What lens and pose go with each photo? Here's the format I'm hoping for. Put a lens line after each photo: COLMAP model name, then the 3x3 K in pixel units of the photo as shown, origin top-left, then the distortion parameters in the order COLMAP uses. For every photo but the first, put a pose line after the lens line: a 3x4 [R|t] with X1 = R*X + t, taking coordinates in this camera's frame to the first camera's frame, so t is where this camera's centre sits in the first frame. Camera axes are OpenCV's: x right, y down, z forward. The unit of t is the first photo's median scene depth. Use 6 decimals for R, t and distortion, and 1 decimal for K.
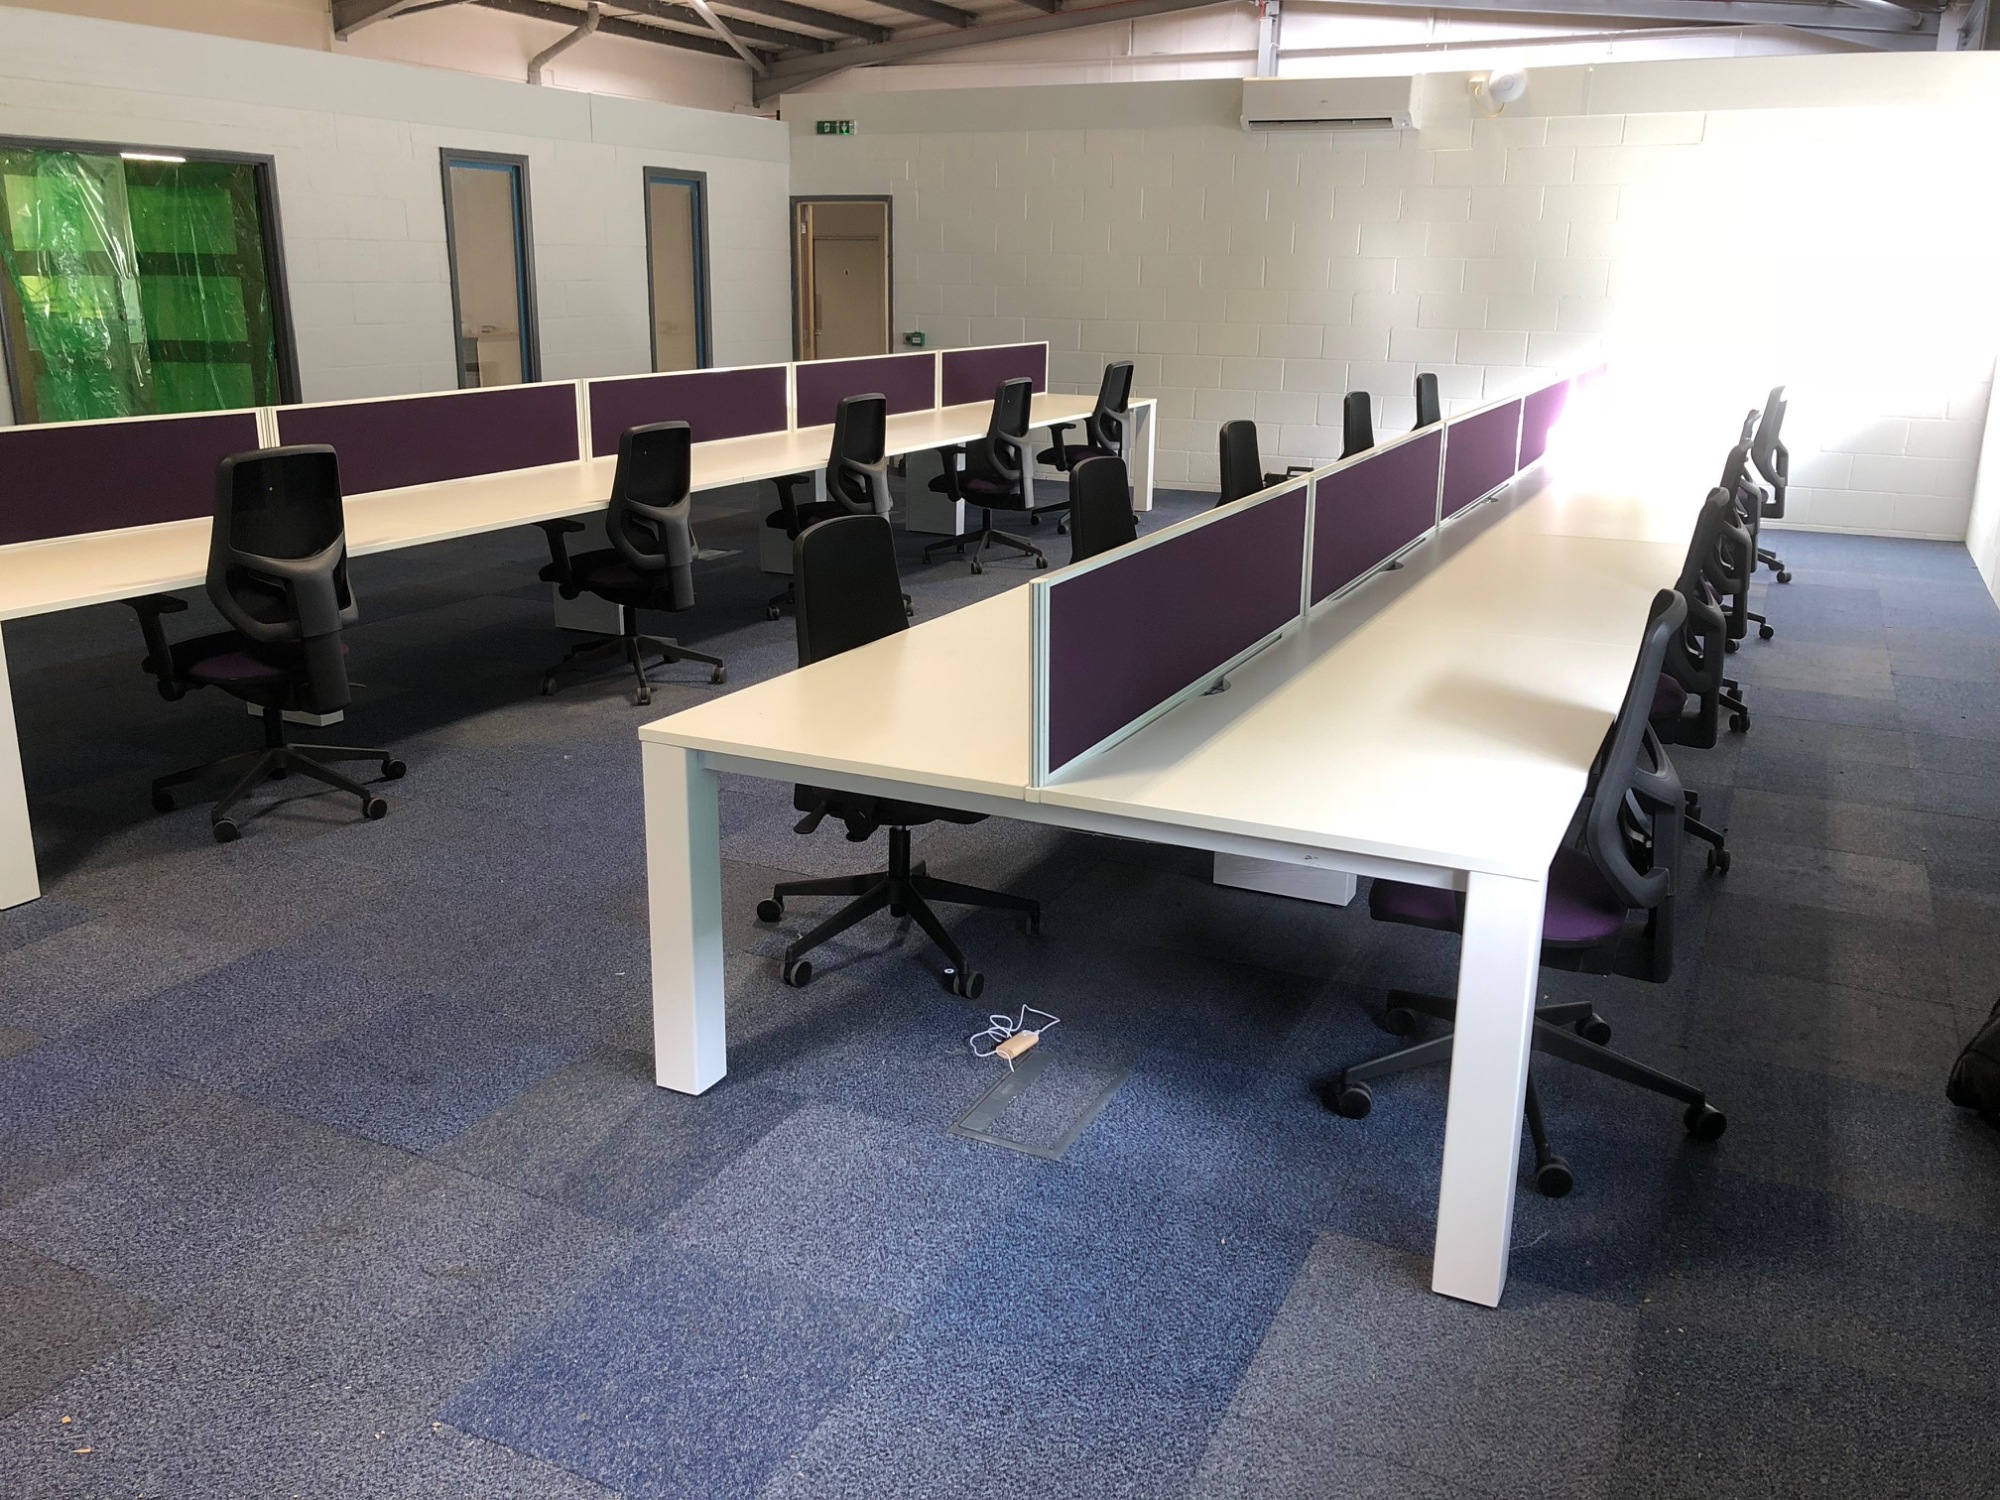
lens RADIAL K [[1604.2, 0, 1010.4], [0, 1604.2, 744.4], [0, 0, 1]] dist [0.009634, 0.007540]
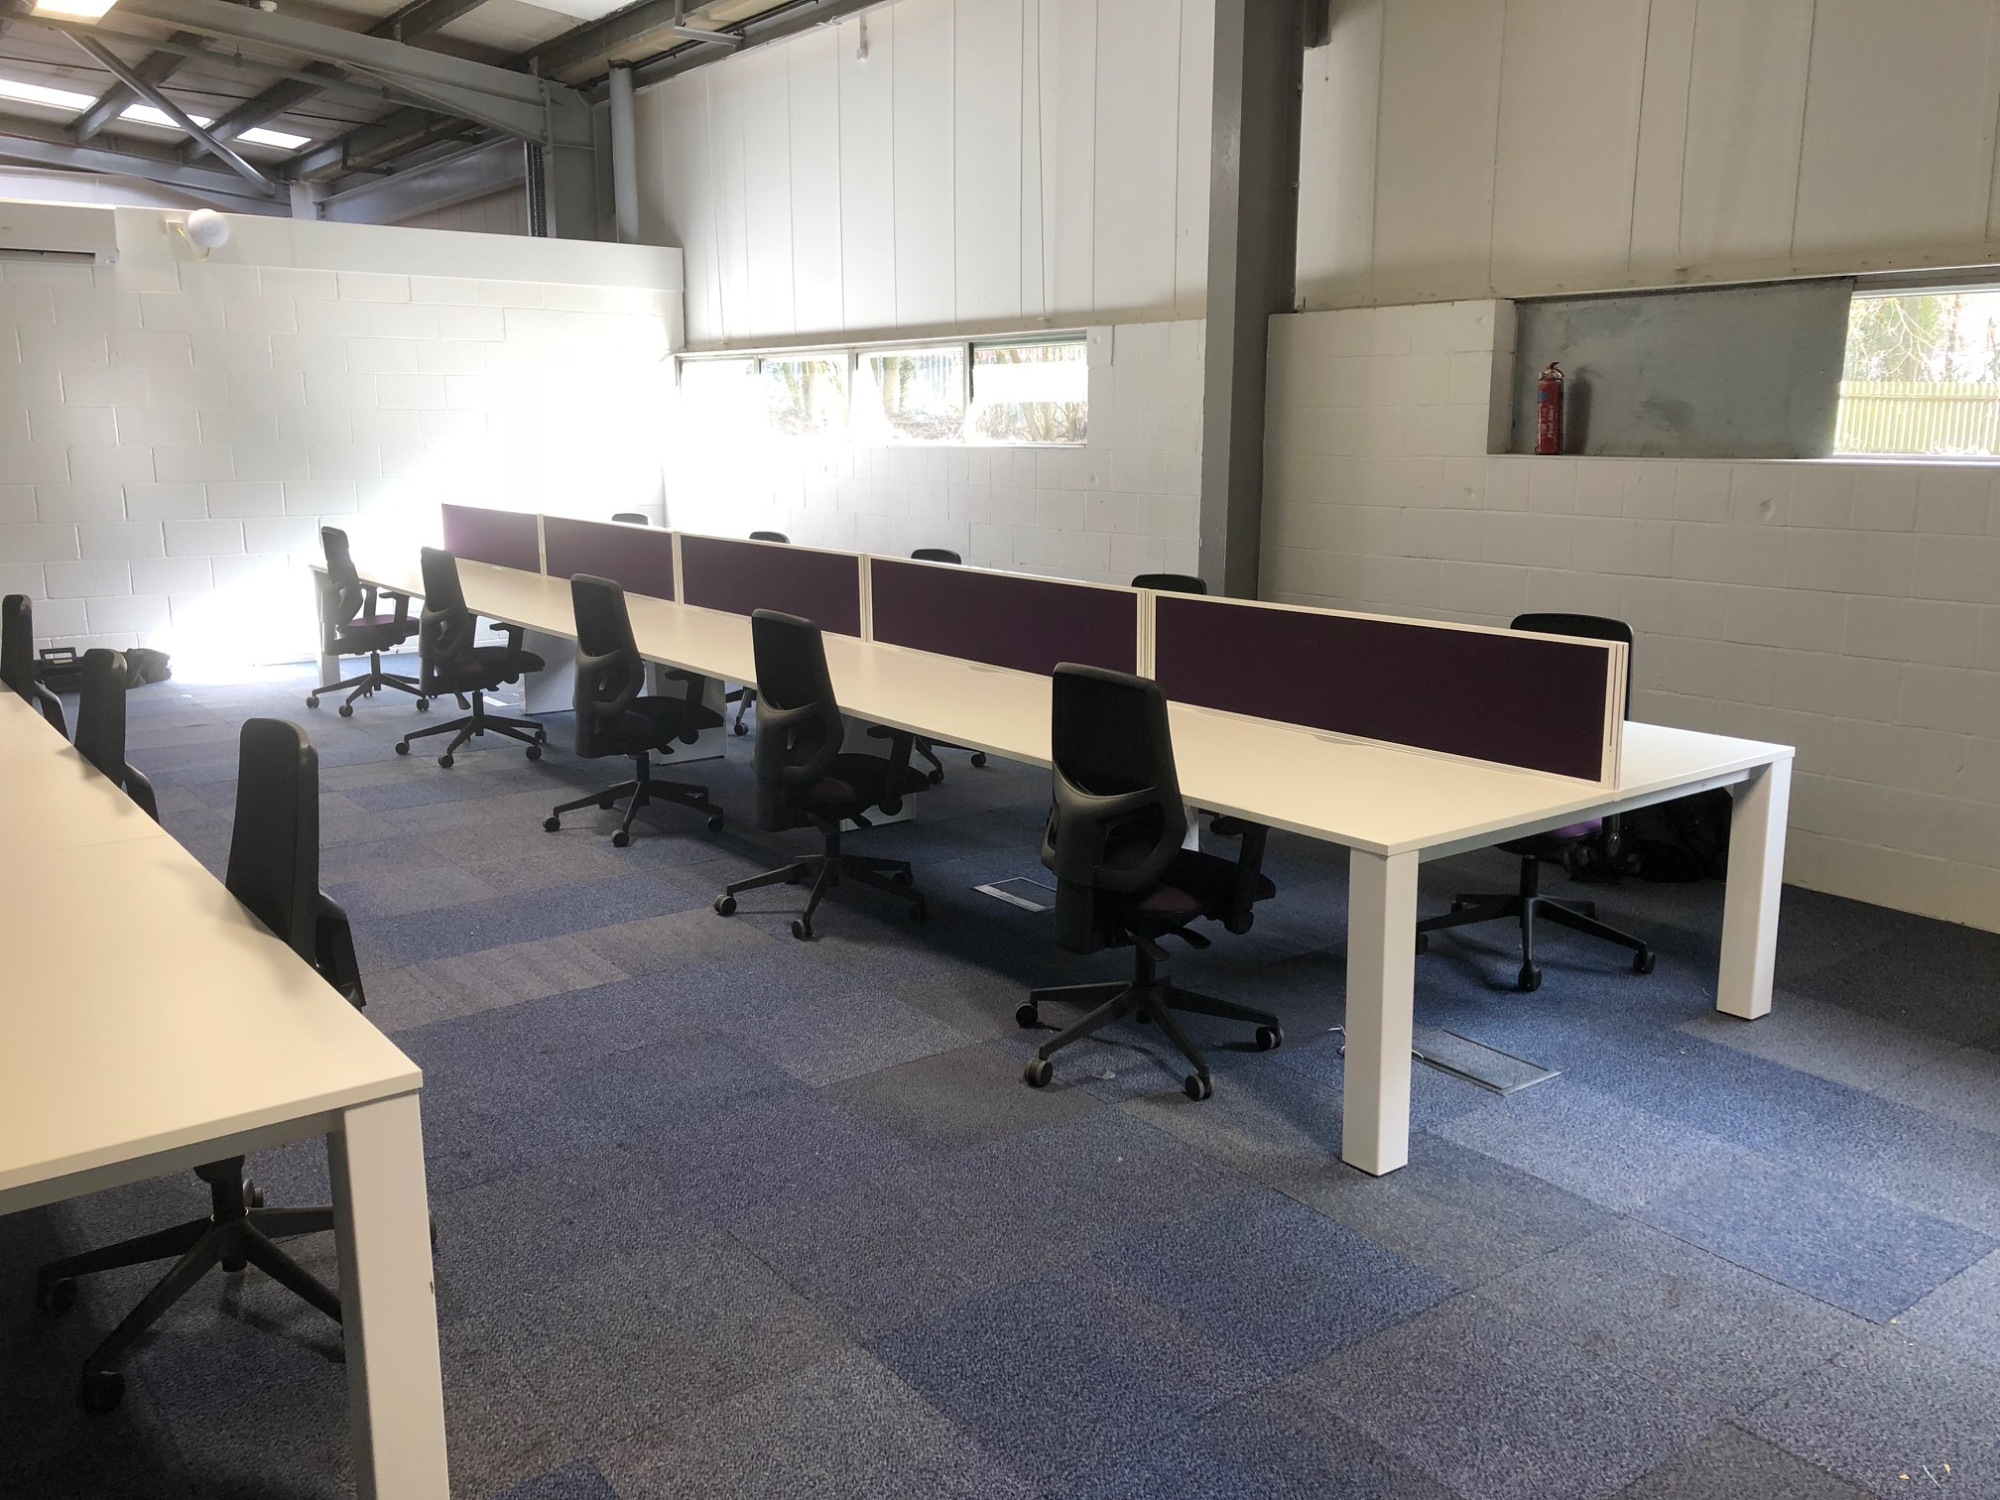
lens RADIAL K [[1637.2, 0, 1000.0], [0, 1637.2, 750.0], [0, 0, 1]] dist [0.023909, -0.004592]
pose [[0.463235, -0.187845, 0.866099, -0.913296], [0.261772, 0.962676, 0.068781, -0.148910], [-0.846693, 0.194859, 0.495118, 0.459213]]
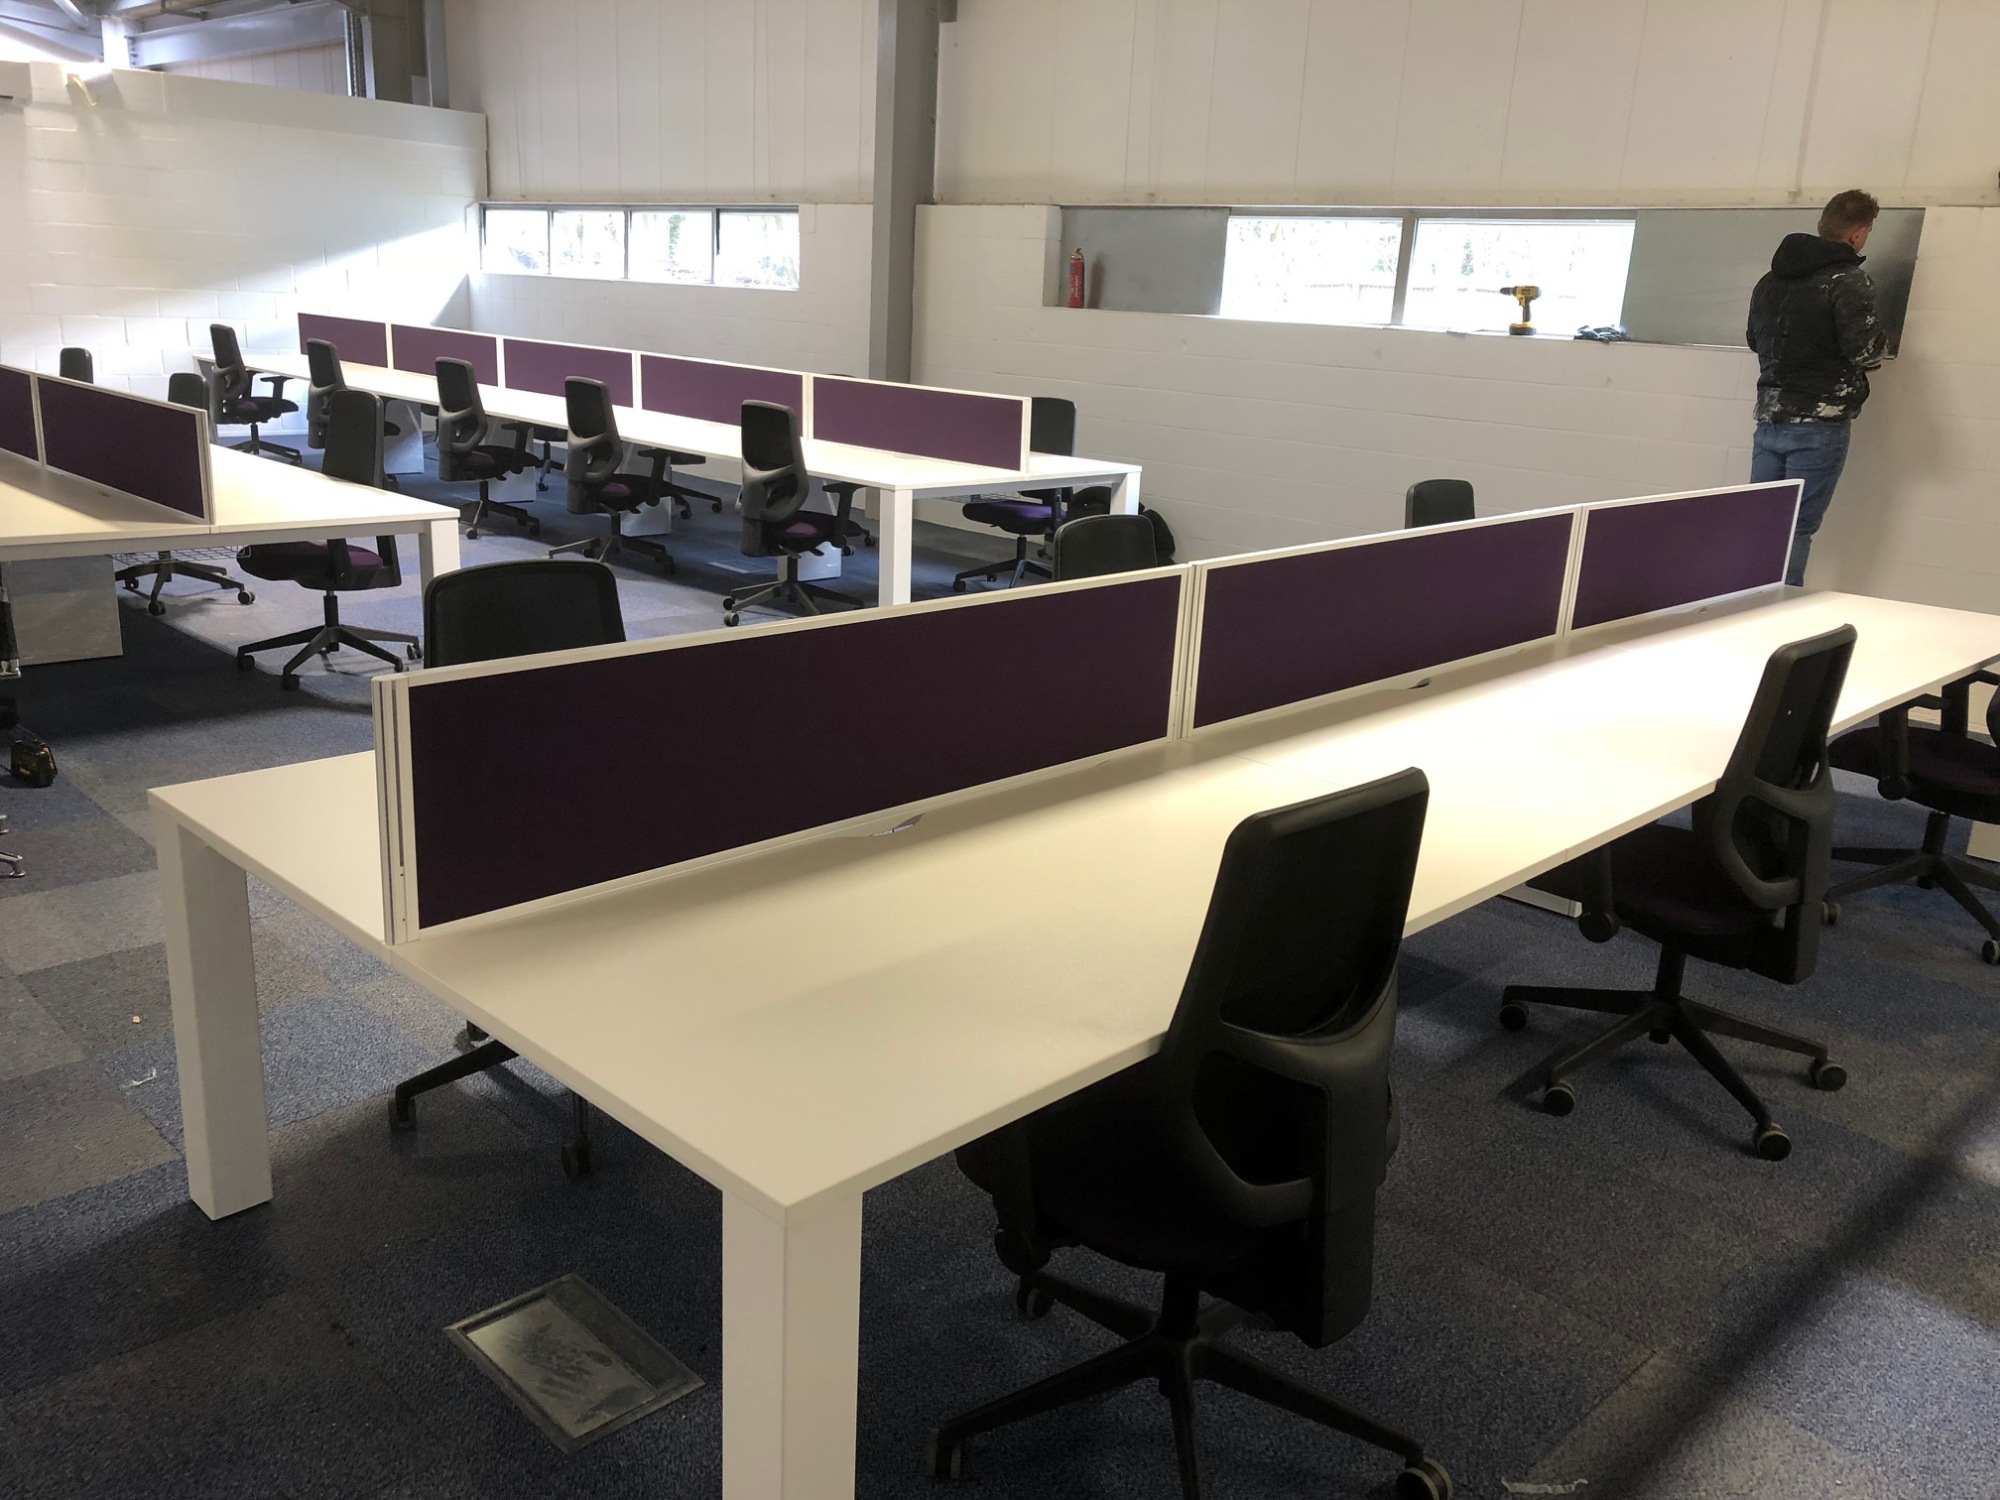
lens RADIAL K [[1604.2, 0, 1010.4], [0, 1604.2, 744.4], [0, 0, 1]] dist [0.009634, 0.007540]
pose [[0.336228, -0.255667, 0.906413, -1.627992], [0.229332, 0.955702, 0.184500, -0.022072], [-0.913432, 0.145835, 0.379967, 0.027332]]
